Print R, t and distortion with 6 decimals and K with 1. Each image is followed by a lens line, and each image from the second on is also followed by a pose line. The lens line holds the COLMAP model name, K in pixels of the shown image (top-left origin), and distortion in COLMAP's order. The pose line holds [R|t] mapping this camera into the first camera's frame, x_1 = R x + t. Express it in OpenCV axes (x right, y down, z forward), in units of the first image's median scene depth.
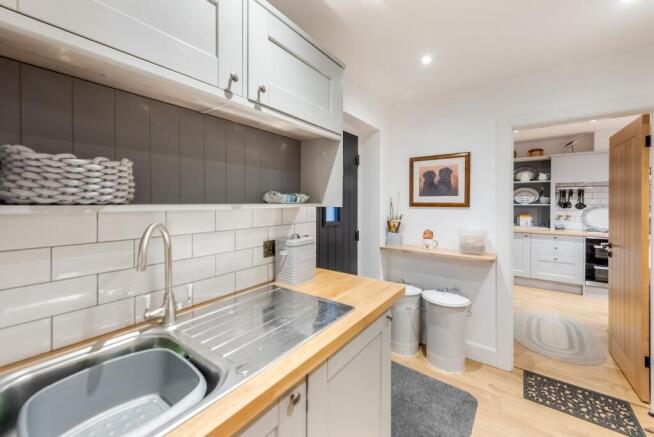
lens RADIAL K [[268.9, 0, 328.7], [0, 268.9, 204.4], [0, 0, 1]] dist [0.011339, -0.000045]
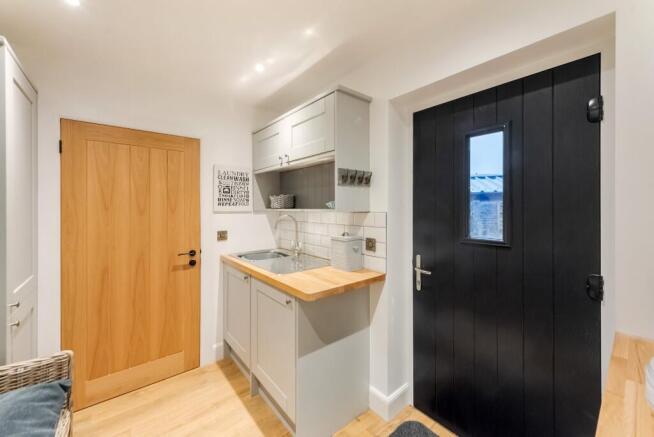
lens RADIAL K [[268.9, 0, 328.7], [0, 268.9, 204.4], [0, 0, 1]] dist [0.011339, -0.000045]
pose [[-0.265725, 0.006280, -0.964029, 1.143355], [0.007414, 0.999963, 0.004471, -0.030873], [0.964020, -0.005960, -0.265761, 1.292811]]
